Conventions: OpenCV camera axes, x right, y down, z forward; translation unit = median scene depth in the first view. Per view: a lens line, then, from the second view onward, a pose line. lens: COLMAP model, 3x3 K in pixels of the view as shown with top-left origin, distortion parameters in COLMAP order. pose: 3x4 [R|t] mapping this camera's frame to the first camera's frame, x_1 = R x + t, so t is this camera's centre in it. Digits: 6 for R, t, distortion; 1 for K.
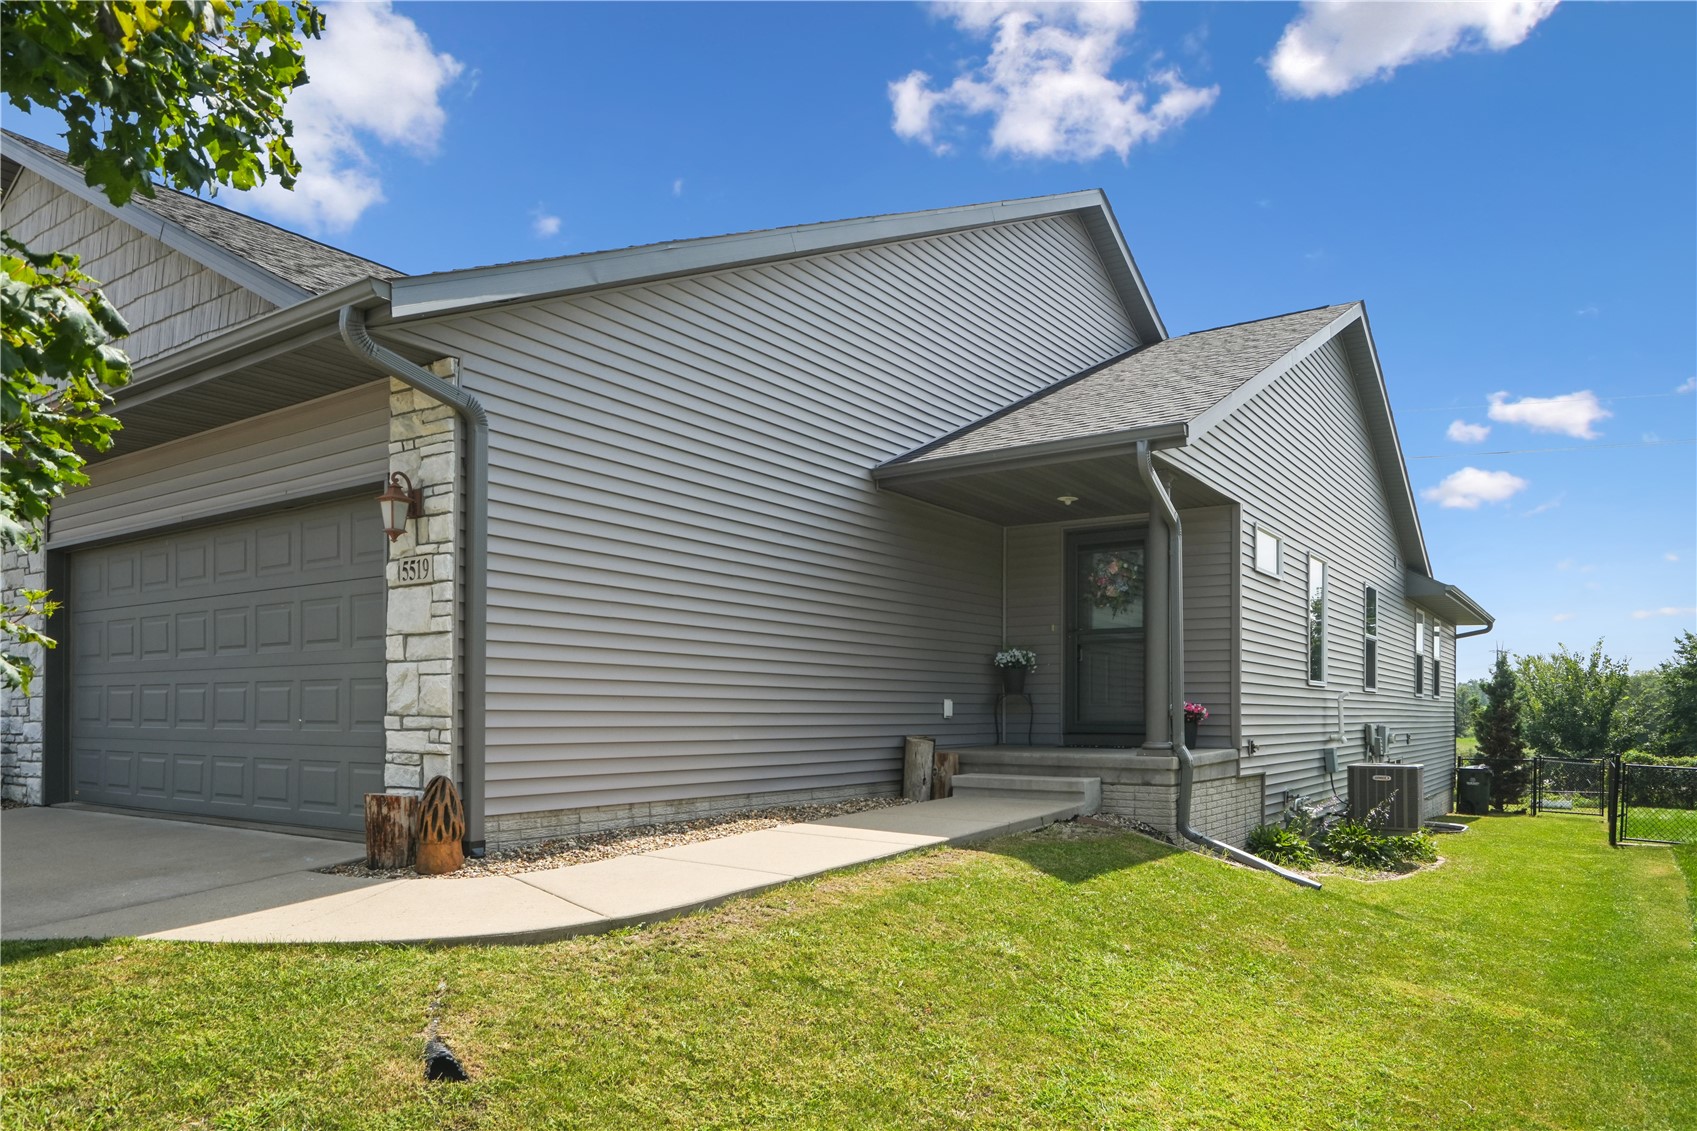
lens RADIAL K [[1088.2, 0, 855.4], [0, 1088.2, 616.8], [0, 0, 1]] dist [0.002365, 0.000741]
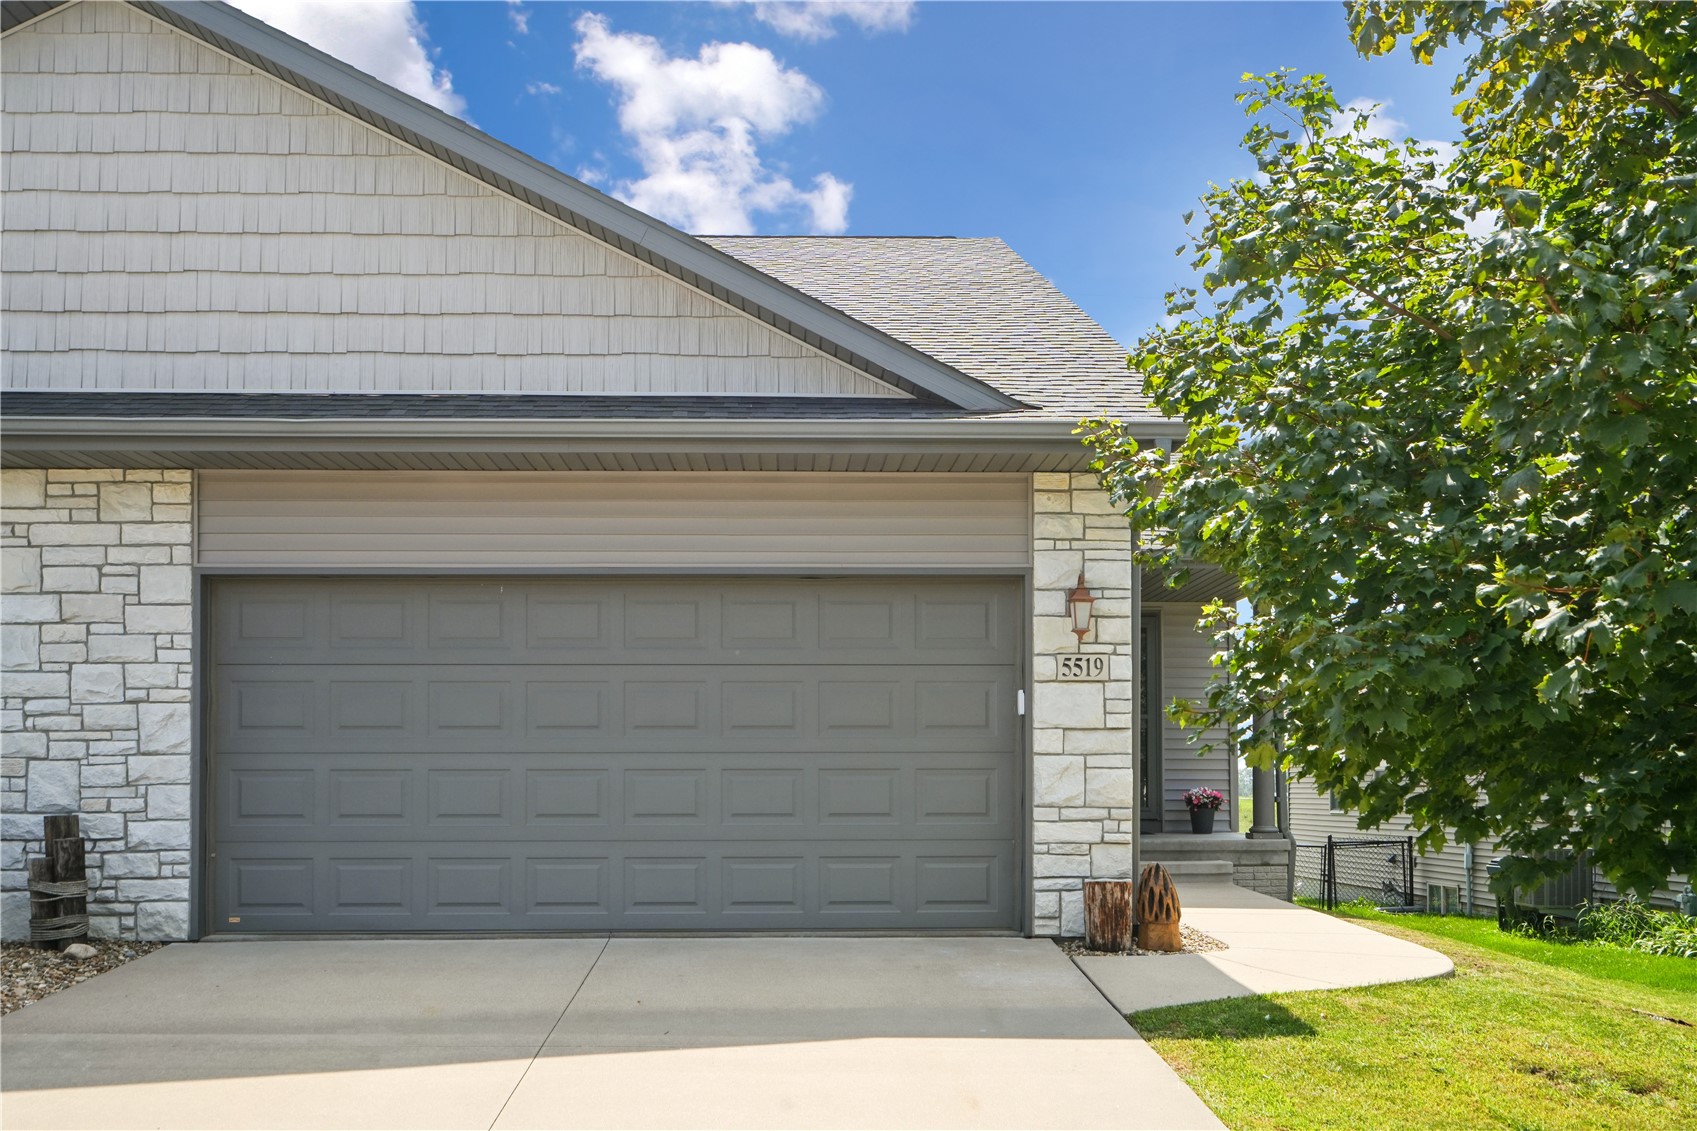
lens RADIAL K [[1700.5, 0, 848.3], [0, 1700.5, 564.8], [0, 0, 1]] dist [-0.013893, 0.000000]
pose [[0.799304, 0.076668, 0.596017, -1.559453], [-0.049195, 0.996847, -0.062254, -0.028385], [-0.598910, 0.020439, 0.800555, -0.175998]]
